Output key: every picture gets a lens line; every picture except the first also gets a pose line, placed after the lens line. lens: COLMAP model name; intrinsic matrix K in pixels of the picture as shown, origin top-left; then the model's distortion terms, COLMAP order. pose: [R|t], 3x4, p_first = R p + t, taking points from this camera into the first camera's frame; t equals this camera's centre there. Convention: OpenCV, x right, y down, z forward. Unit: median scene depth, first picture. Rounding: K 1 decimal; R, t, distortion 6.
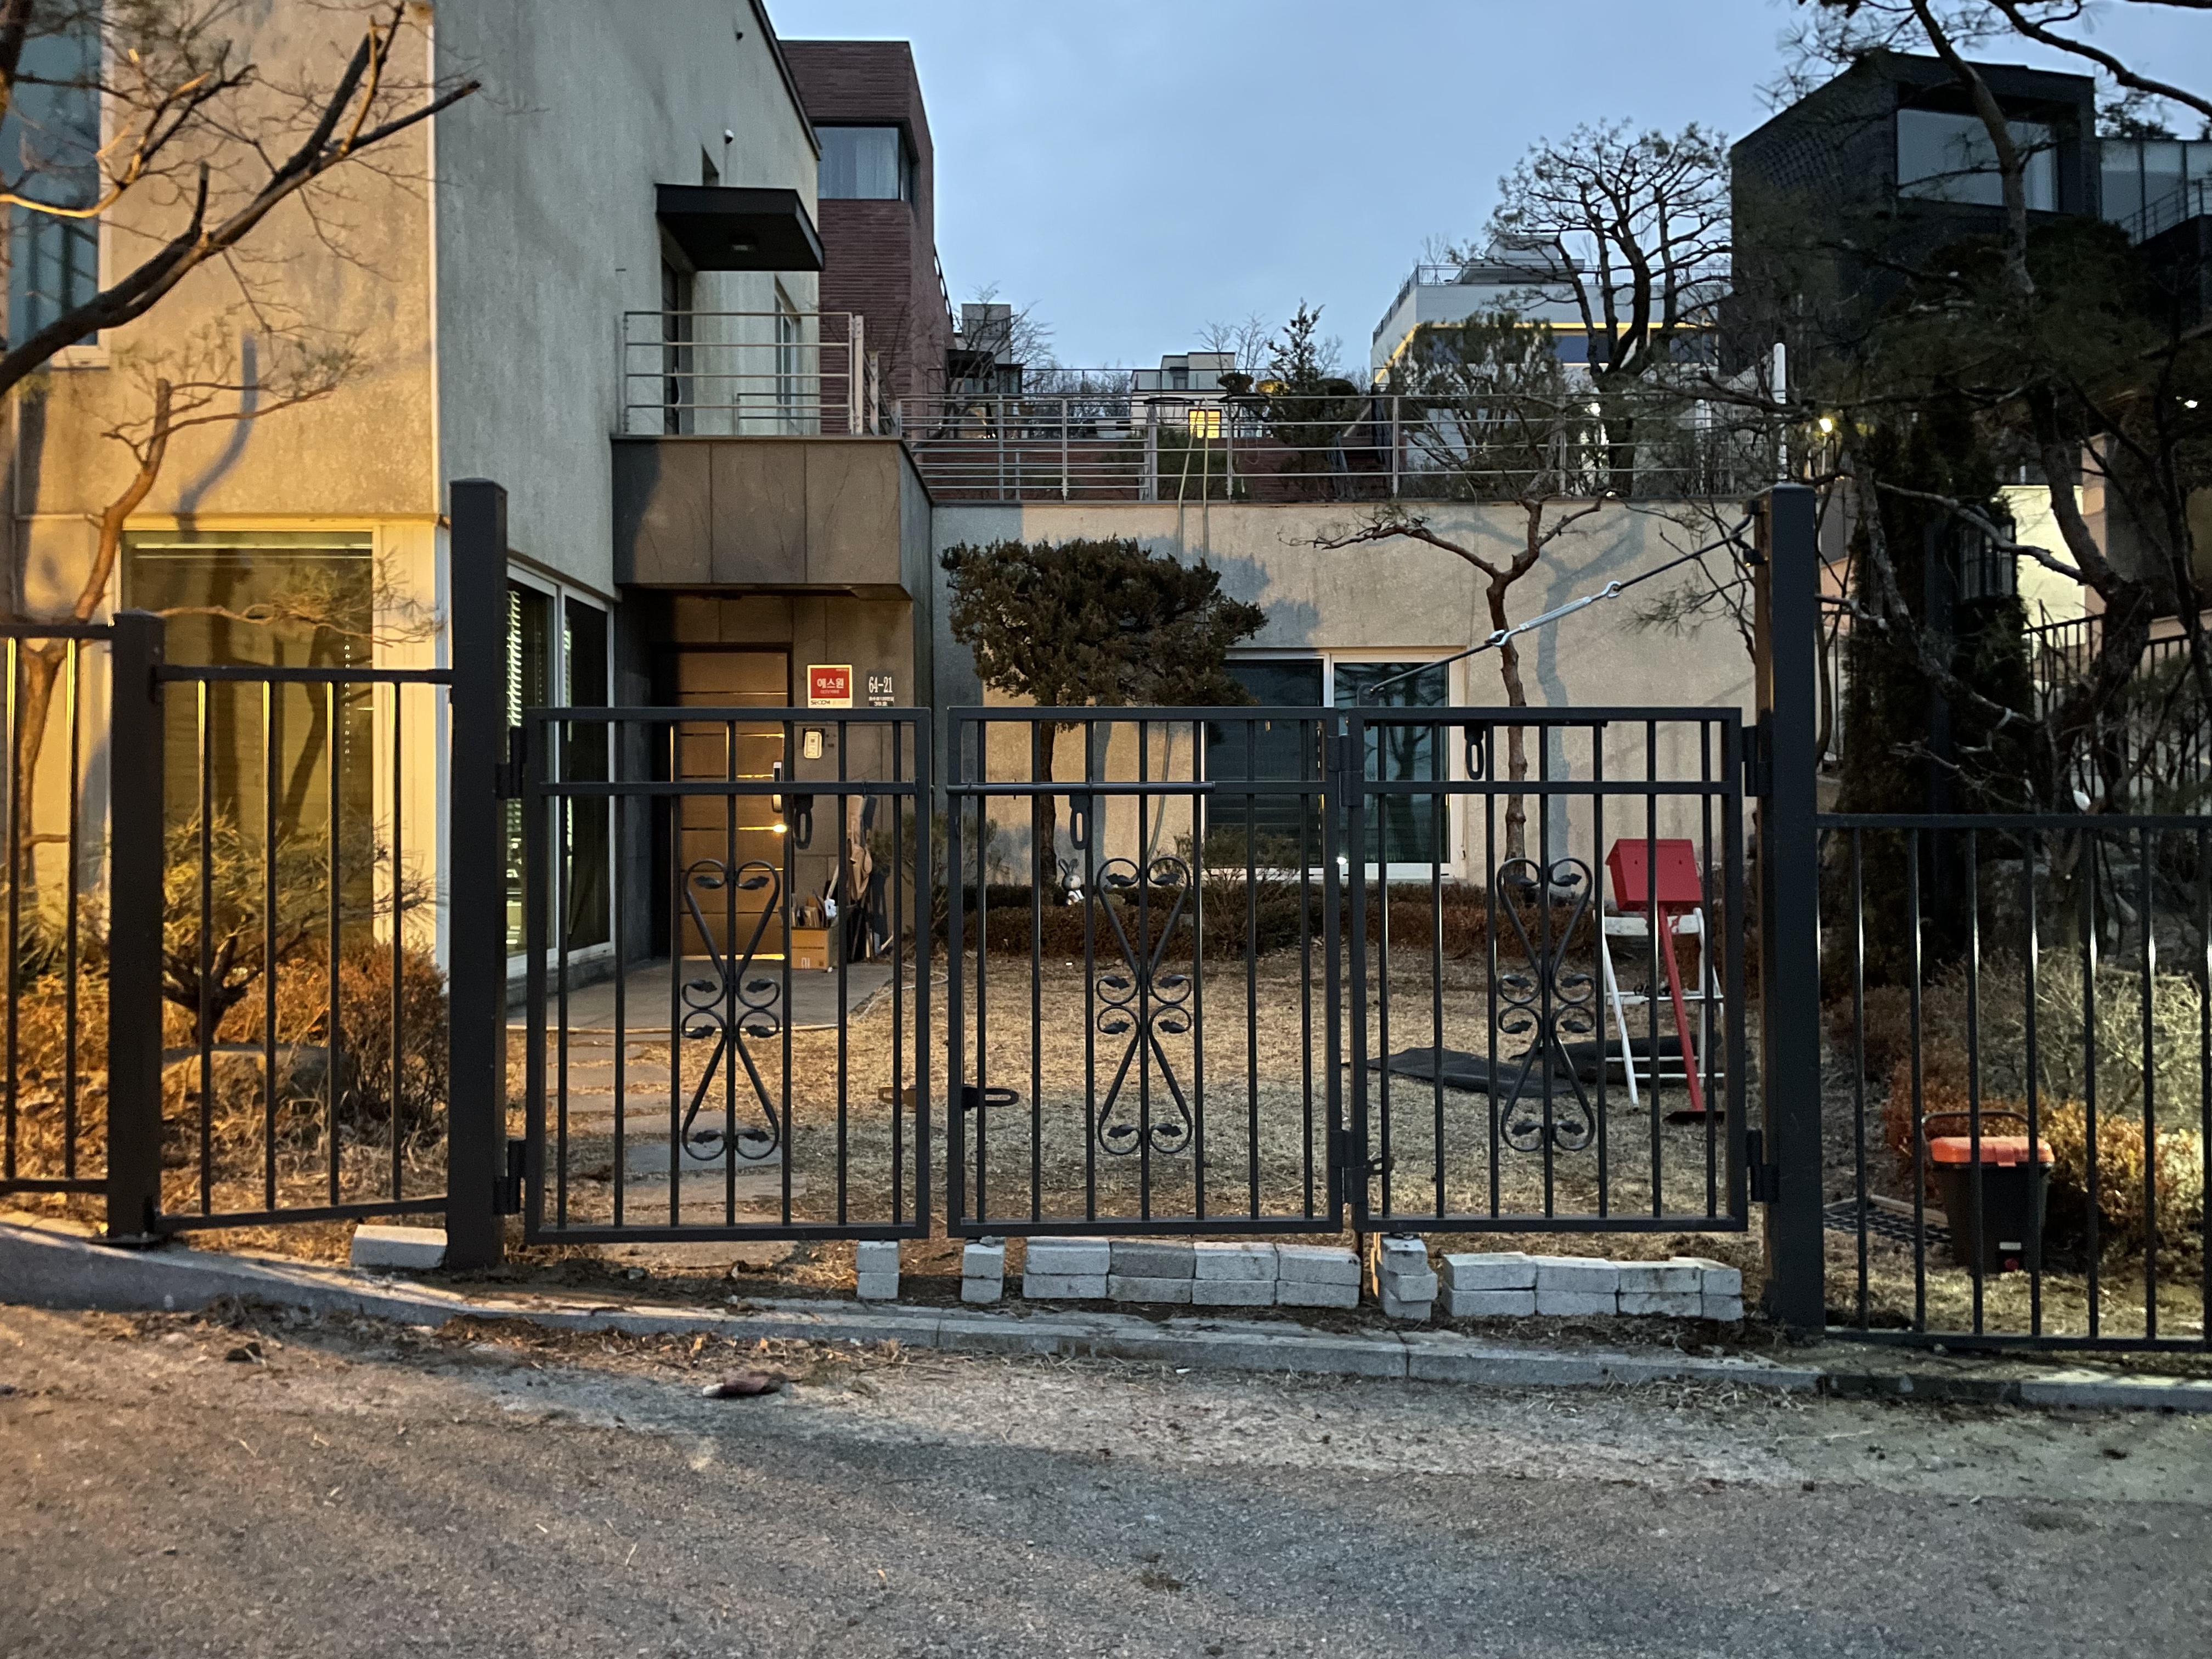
lens RADIAL K [[1651.6, 0, 1110.9], [0, 1651.6, 799.5], [0, 0, 1]] dist [0.092405, -0.113480]
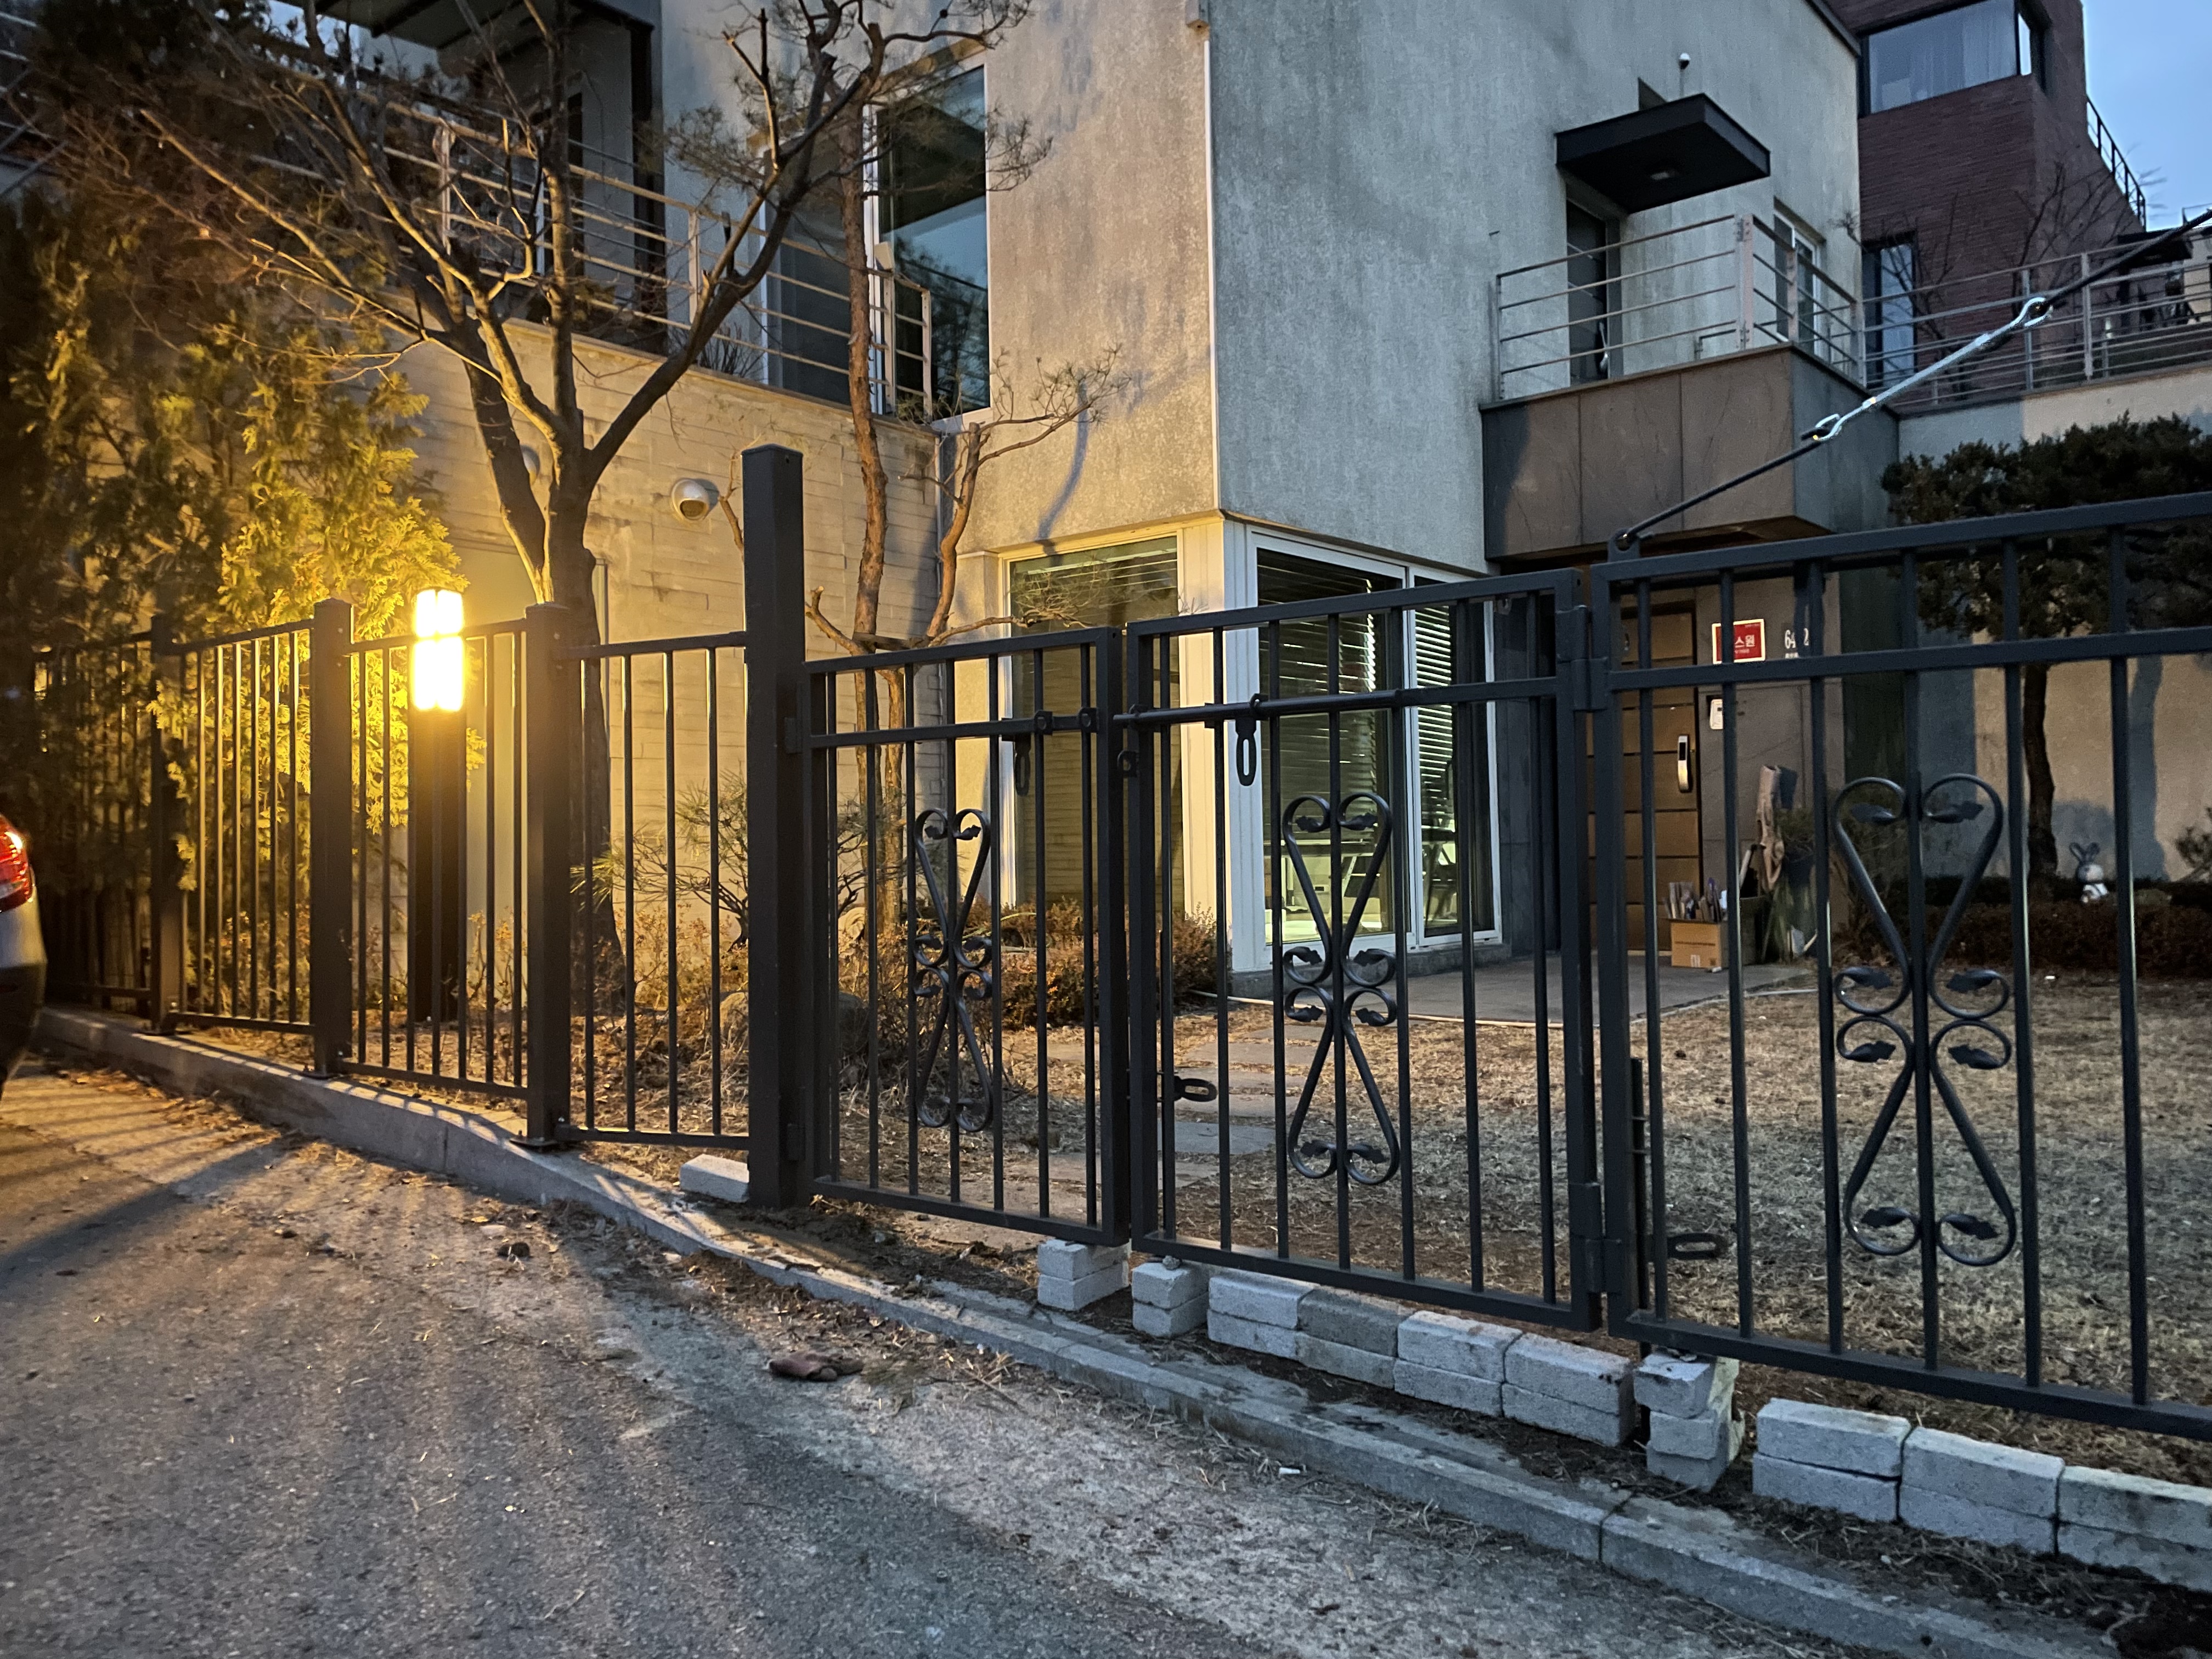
lens RADIAL K [[1651.6, 0, 1115.2], [0, 1651.6, 800.0], [0, 0, 1]] dist [0.092405, -0.113480]
pose [[0.762773, -0.026450, -0.646125, 0.439054], [0.025046, 0.999622, -0.011353, 0.043902], [0.646181, -0.007523, 0.763147, 0.347649]]
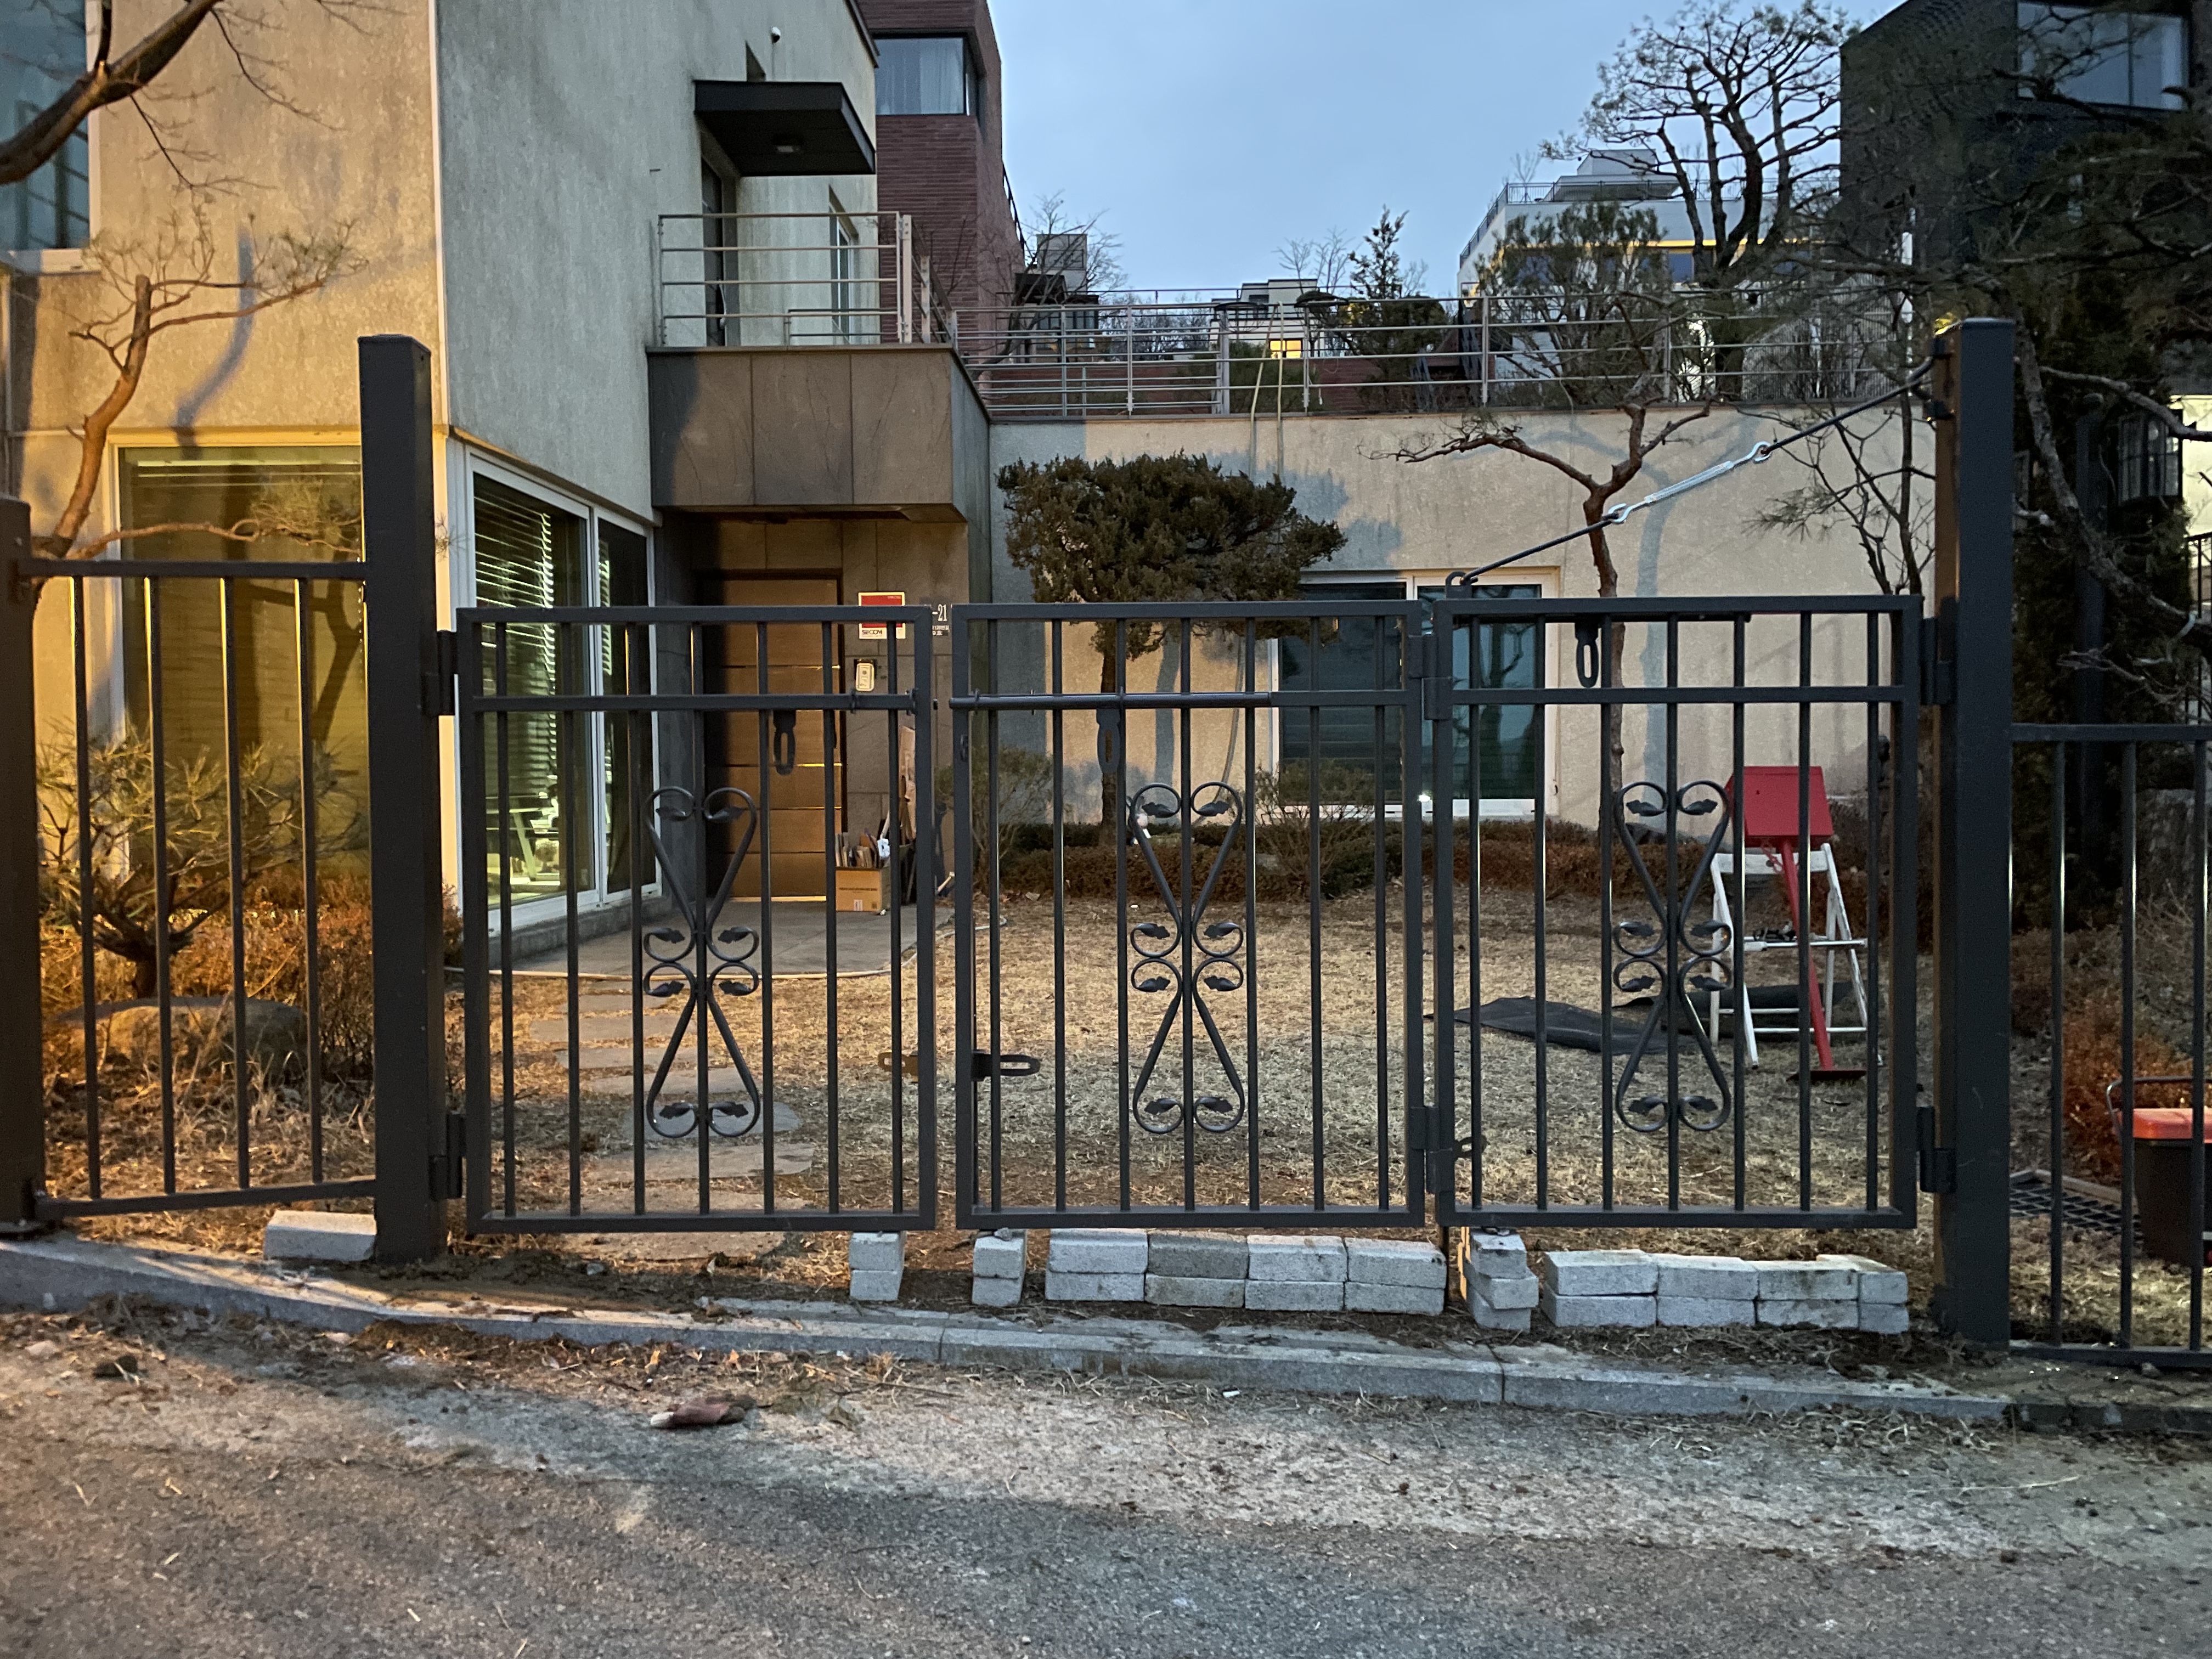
lens RADIAL K [[1651.6, 0, 1119.3], [0, 1651.6, 810.6], [0, 0, 1]] dist [0.092405, -0.113480]
pose [[0.999026, -0.003657, -0.043978, 0.022777], [0.005507, 0.999102, 0.042016, 0.013810], [0.043785, -0.042218, 0.998149, 0.160915]]
